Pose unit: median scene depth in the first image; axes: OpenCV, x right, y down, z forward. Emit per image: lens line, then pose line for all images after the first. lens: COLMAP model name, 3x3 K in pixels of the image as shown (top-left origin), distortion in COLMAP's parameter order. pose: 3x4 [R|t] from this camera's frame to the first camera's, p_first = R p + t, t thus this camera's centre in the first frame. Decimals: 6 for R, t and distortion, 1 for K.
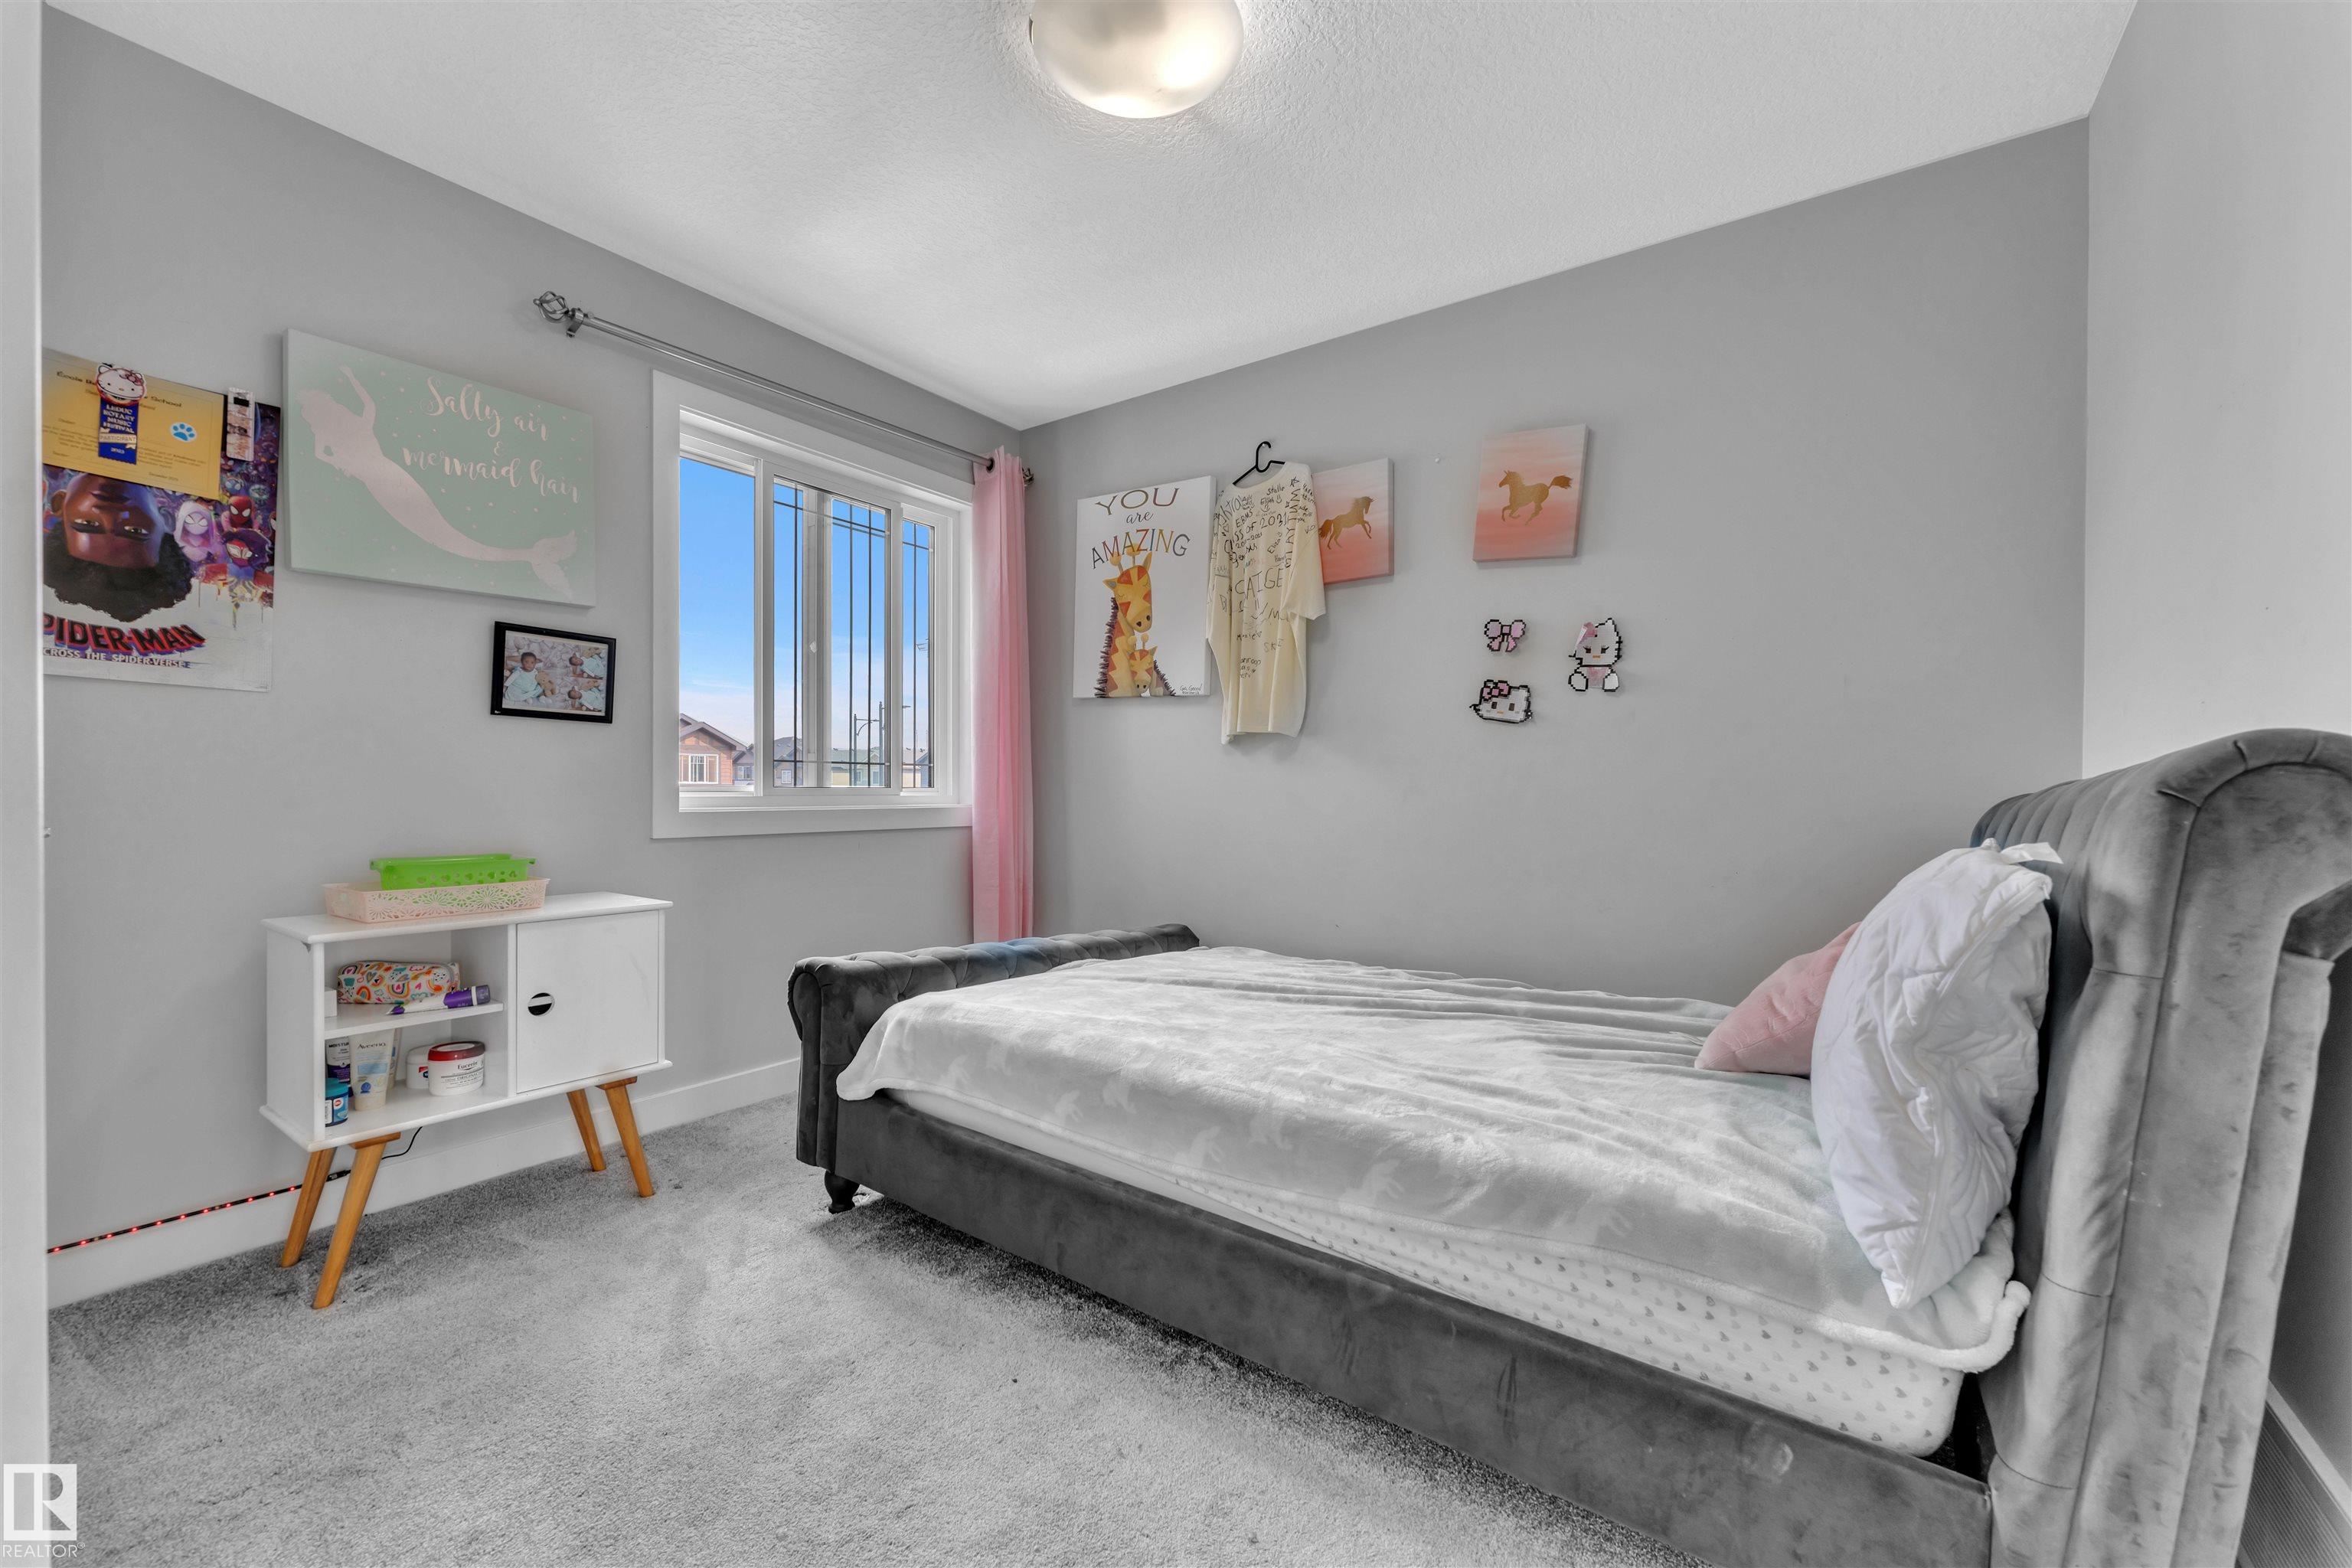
lens RADIAL K [[954.1, 0, 1161.2], [0, 954.1, 793.4], [0, 0, 1]] dist [0.003576, 0.000660]
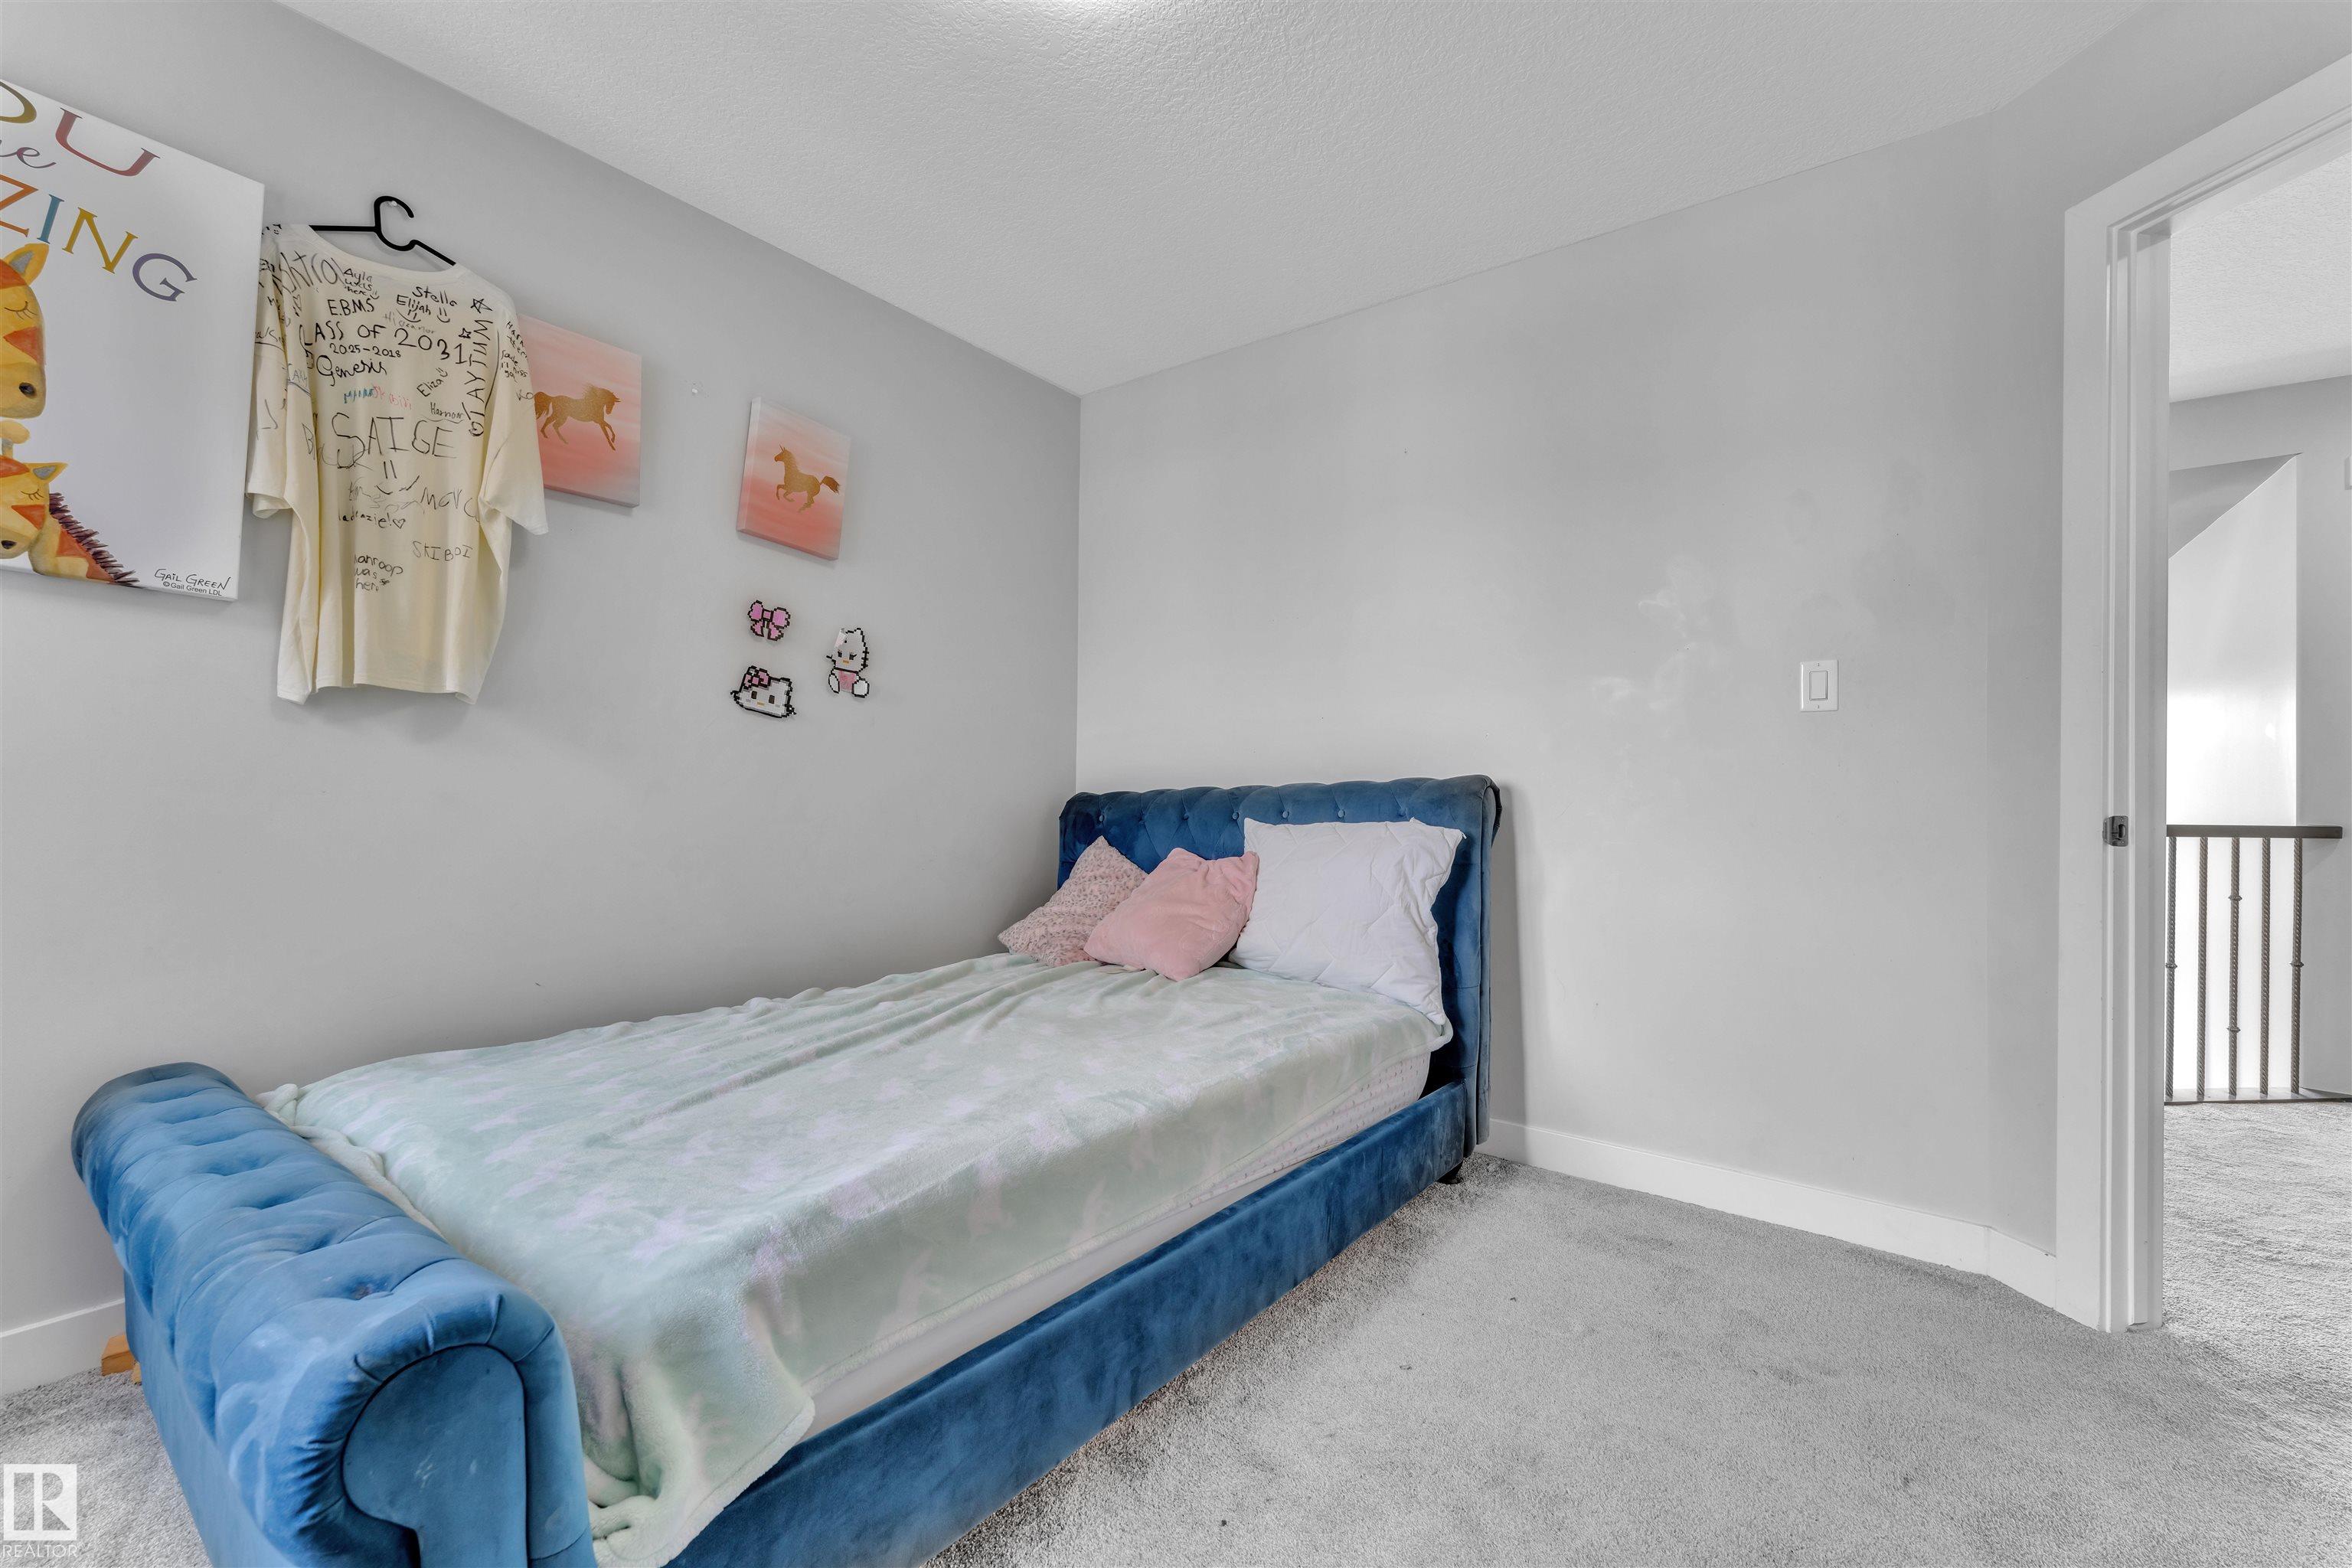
lens RADIAL K [[954.1, 0, 1170.7], [0, 954.1, 784.5], [0, 0, 1]] dist [0.003576, 0.000660]
pose [[0.021154, 0.004044, 0.999768, -0.555690], [-0.004405, 0.999982, -0.003952, -0.005434], [-0.999767, -0.004321, 0.021171, 0.591786]]
